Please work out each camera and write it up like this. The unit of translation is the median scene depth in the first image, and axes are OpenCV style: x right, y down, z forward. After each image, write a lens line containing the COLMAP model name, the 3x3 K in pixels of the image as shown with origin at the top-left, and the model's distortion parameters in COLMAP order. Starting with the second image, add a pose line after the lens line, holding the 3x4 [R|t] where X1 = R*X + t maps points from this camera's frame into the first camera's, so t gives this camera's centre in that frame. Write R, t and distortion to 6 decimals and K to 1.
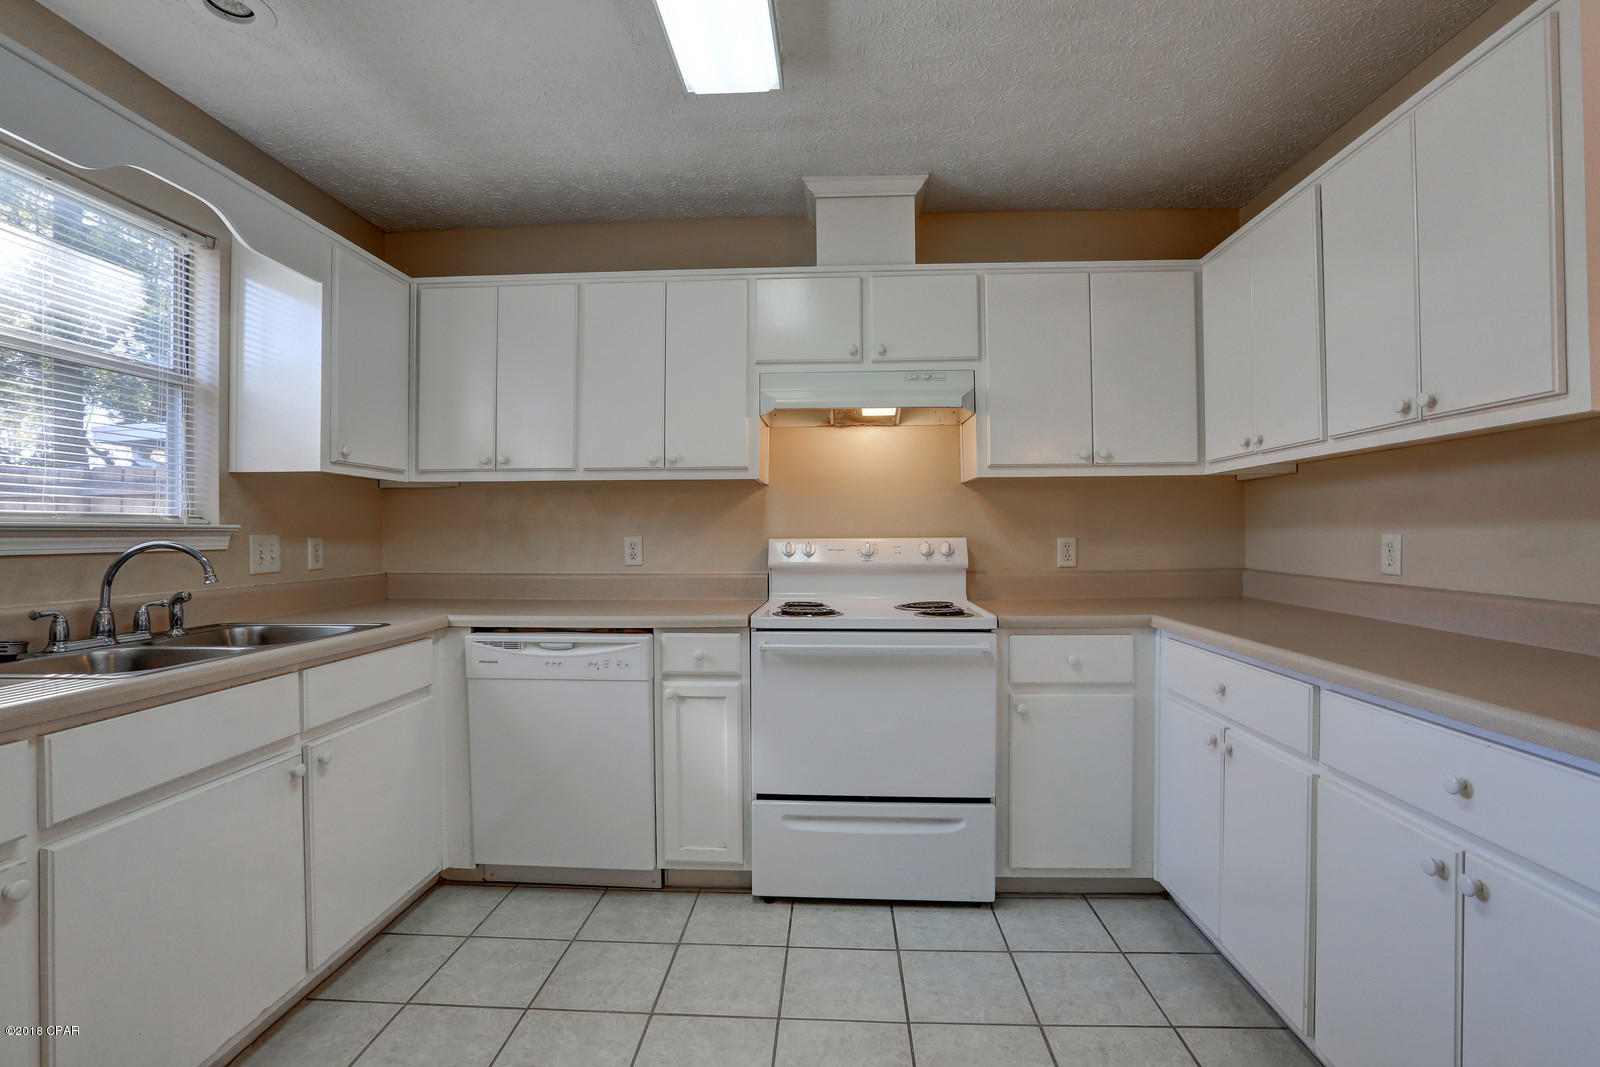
lens RADIAL K [[727.2, 0, 800.0], [0, 727.2, 533.5], [0, 0, 1]] dist [-0.056164, 0.015993]
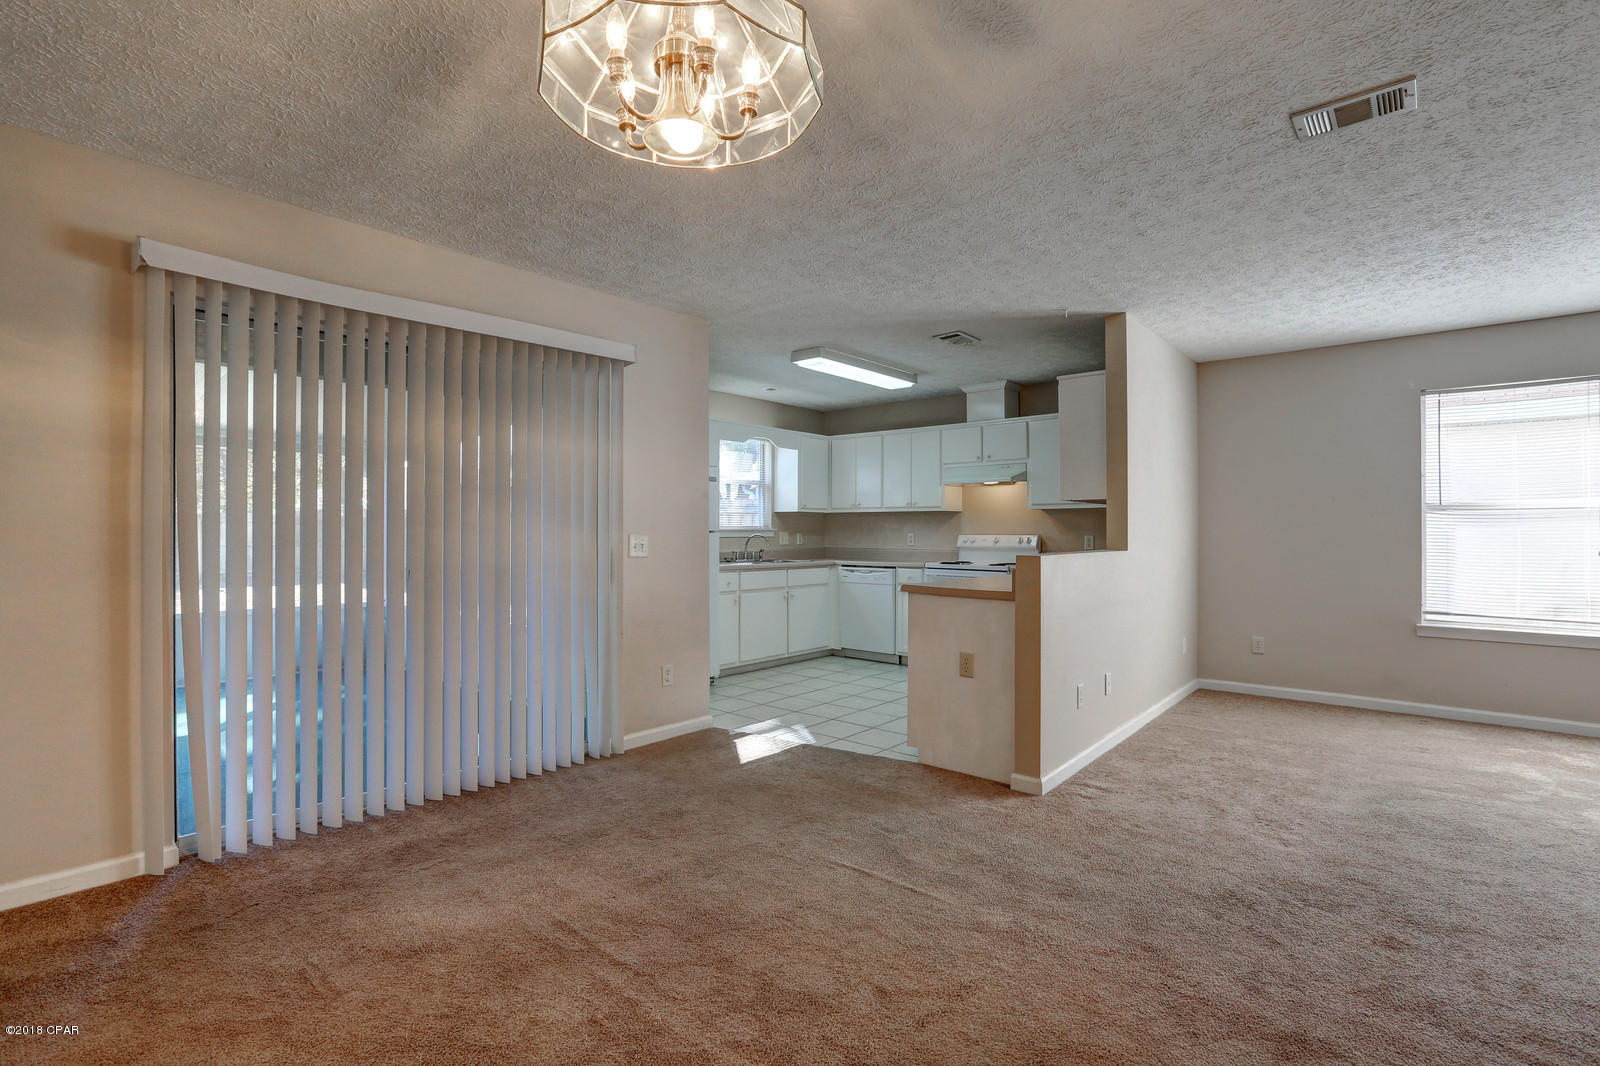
lens RADIAL K [[727.2, 0, 800.0], [0, 727.2, 533.0], [0, 0, 1]] dist [-0.056164, 0.015993]
pose [[0.784406, 0.009771, -0.620171, 1.243321], [-0.003946, 0.999934, 0.010765, -0.027439], [0.620235, -0.005997, 0.784393, -1.415562]]
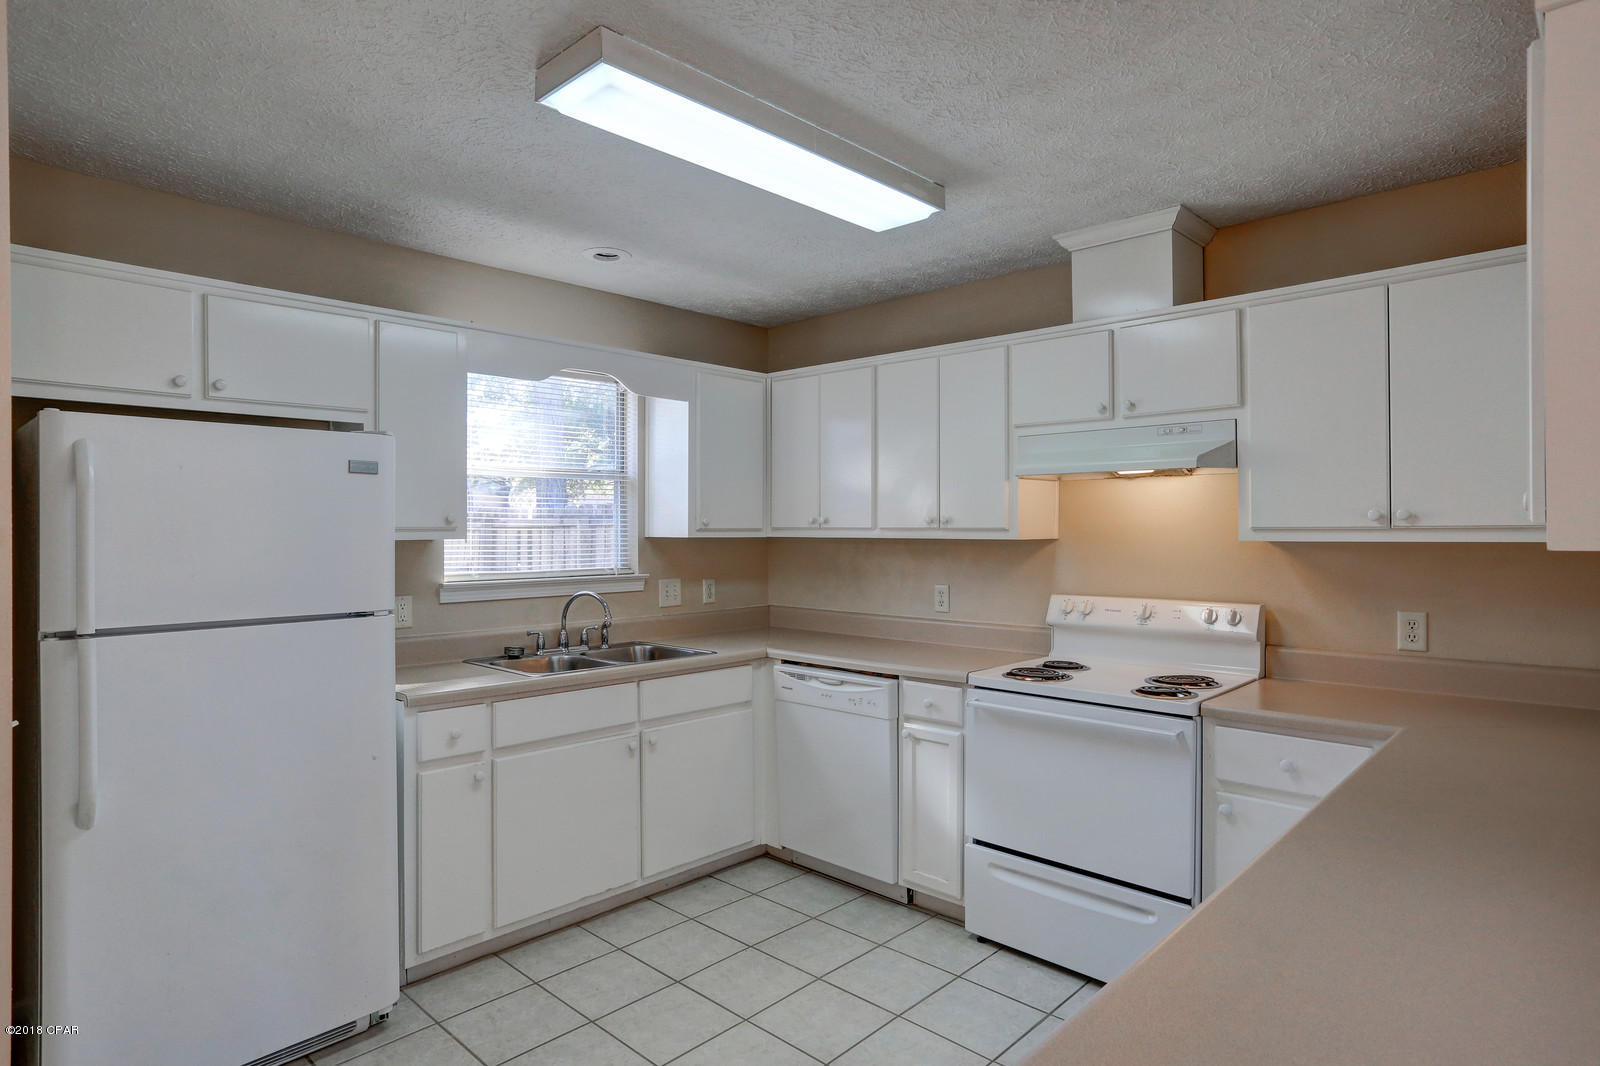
lens RADIAL K [[885.1, 0, 800.0], [0, 885.1, 533.0], [0, 0, 1]] dist [-0.043516, 0.000918]
pose [[0.759116, 0.006810, -0.650920, 0.596650], [-0.002272, 0.999967, 0.007813, -0.106492], [0.650951, -0.004452, 0.759106, -0.167371]]
